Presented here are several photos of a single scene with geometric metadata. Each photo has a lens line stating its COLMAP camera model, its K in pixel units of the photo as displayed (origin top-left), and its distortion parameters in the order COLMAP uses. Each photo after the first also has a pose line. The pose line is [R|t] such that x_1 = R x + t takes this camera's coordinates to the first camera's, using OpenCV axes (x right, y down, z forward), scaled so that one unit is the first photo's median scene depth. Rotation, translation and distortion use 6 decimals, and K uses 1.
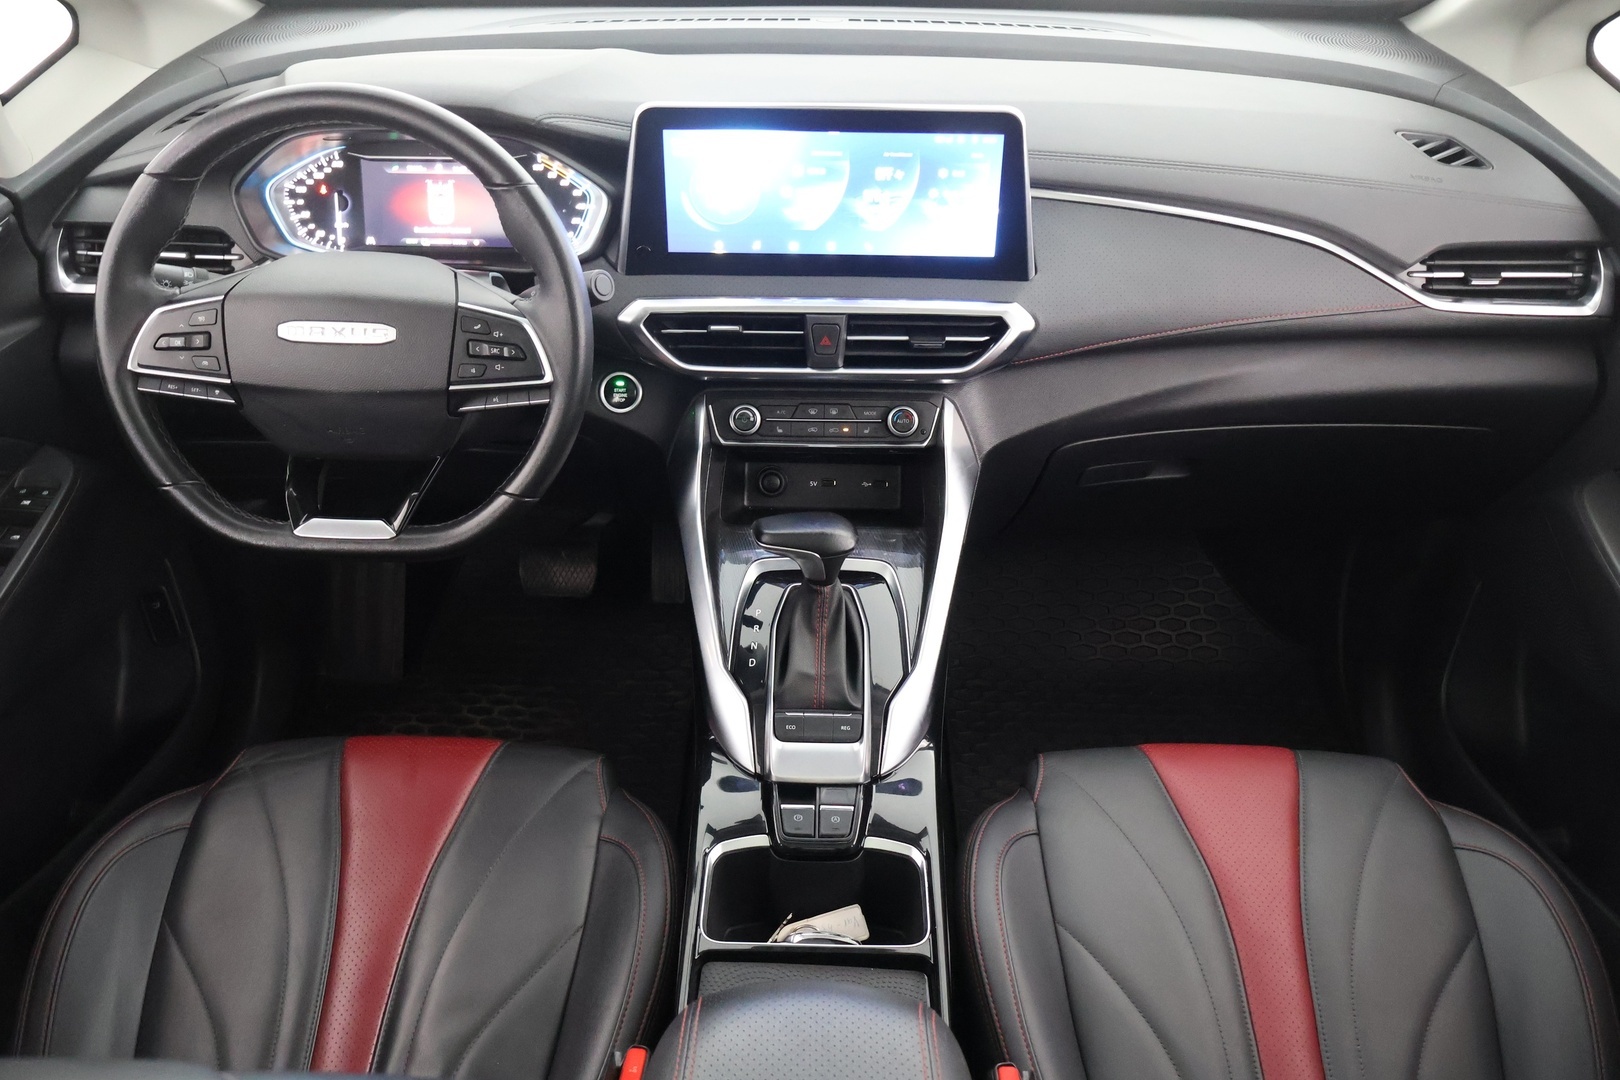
lens RADIAL K [[1365.3, 0, 811.0], [0, 1365.3, 523.6], [0, 0, 1]] dist [-0.004502, 0.011506]
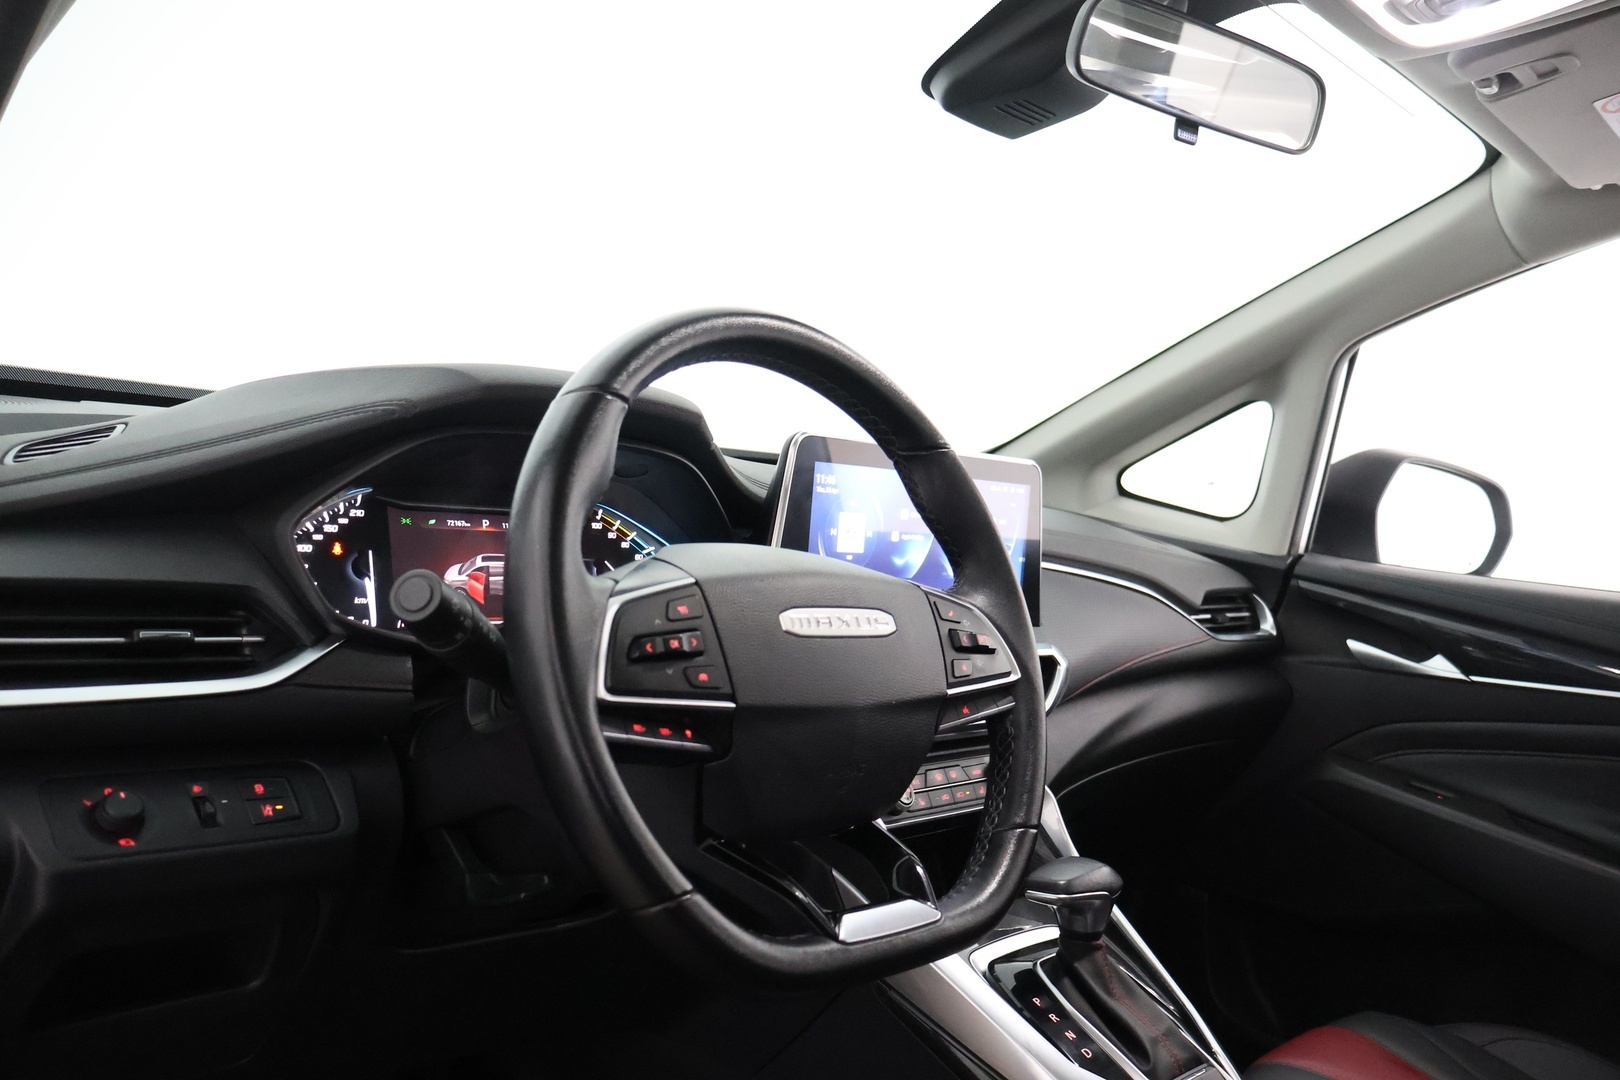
lens RADIAL K [[1348.7, 0, 810.0], [0, 1348.7, 540.0], [0, 0, 1]] dist [-0.004691, 0.002481]
pose [[0.668085, 0.022525, 0.743744, -0.726170], [0.316622, 0.895929, -0.311547, 0.026194], [-0.673360, 0.443626, 0.591424, 0.489218]]
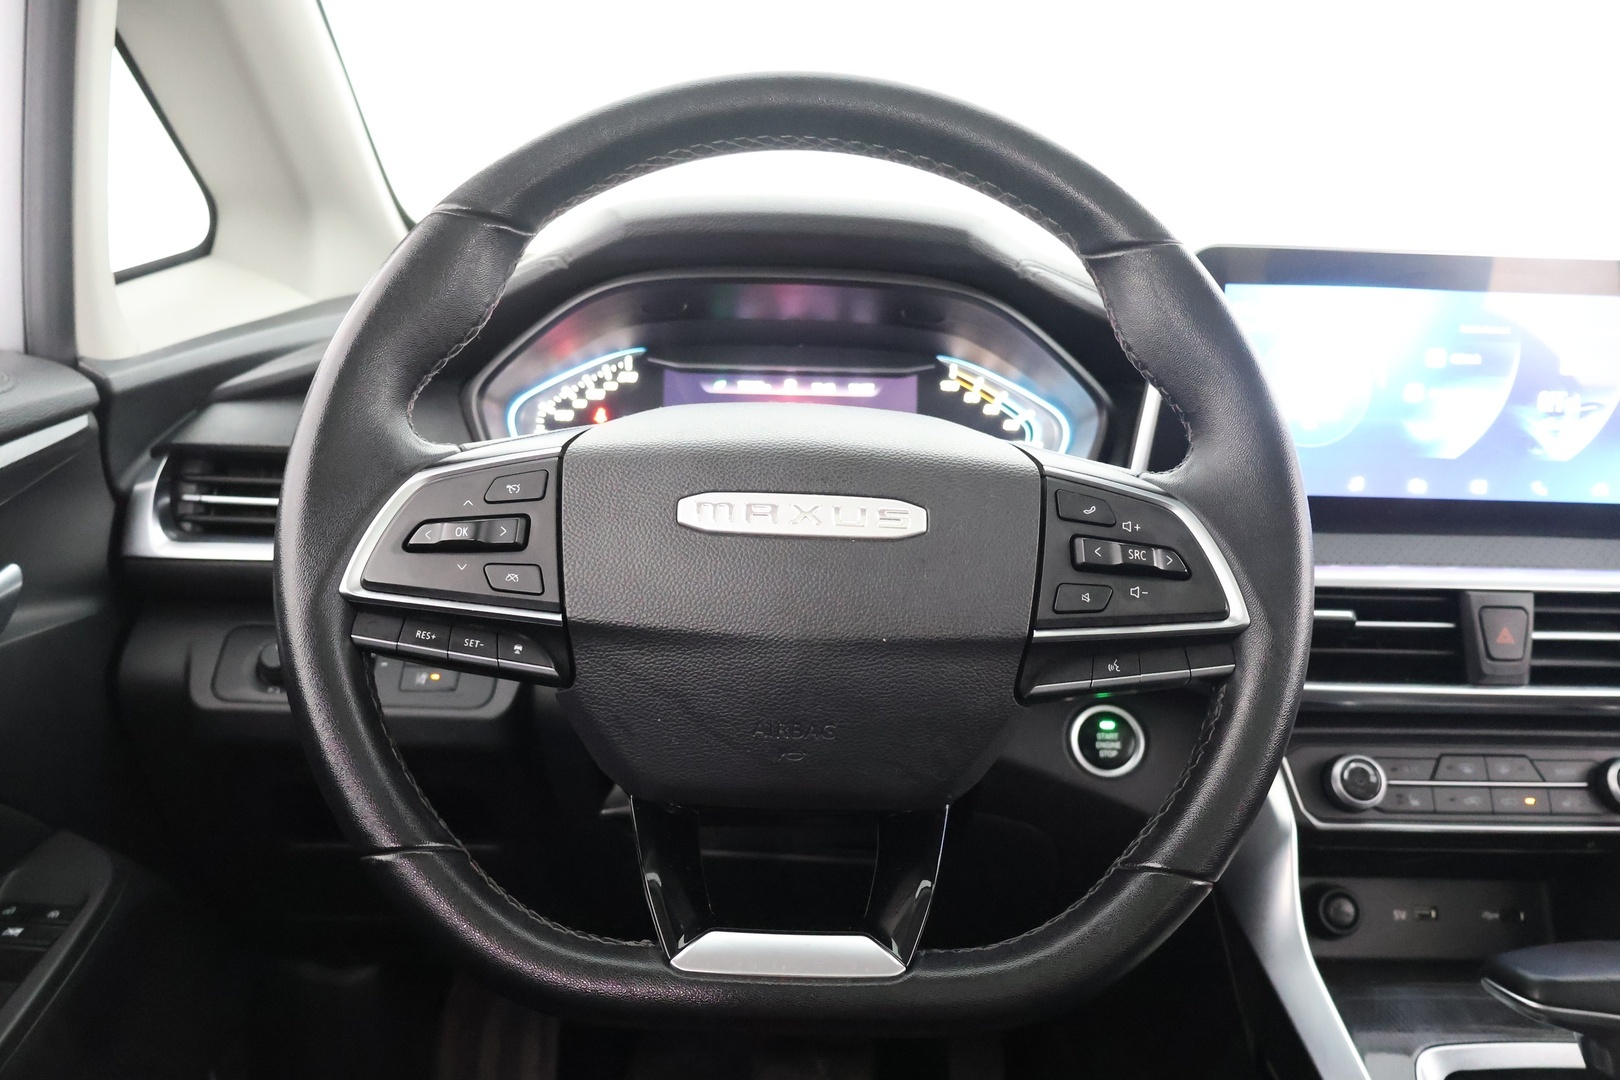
lens RADIAL K [[1348.7, 0, 810.0], [0, 1348.7, 540.0], [0, 0, 1]] dist [-0.004691, 0.002481]
pose [[0.999011, 0.010320, 0.043243, -0.304952], [0.006125, 0.931462, -0.363788, 0.031762], [-0.044033, 0.363693, 0.930478, 0.474172]]
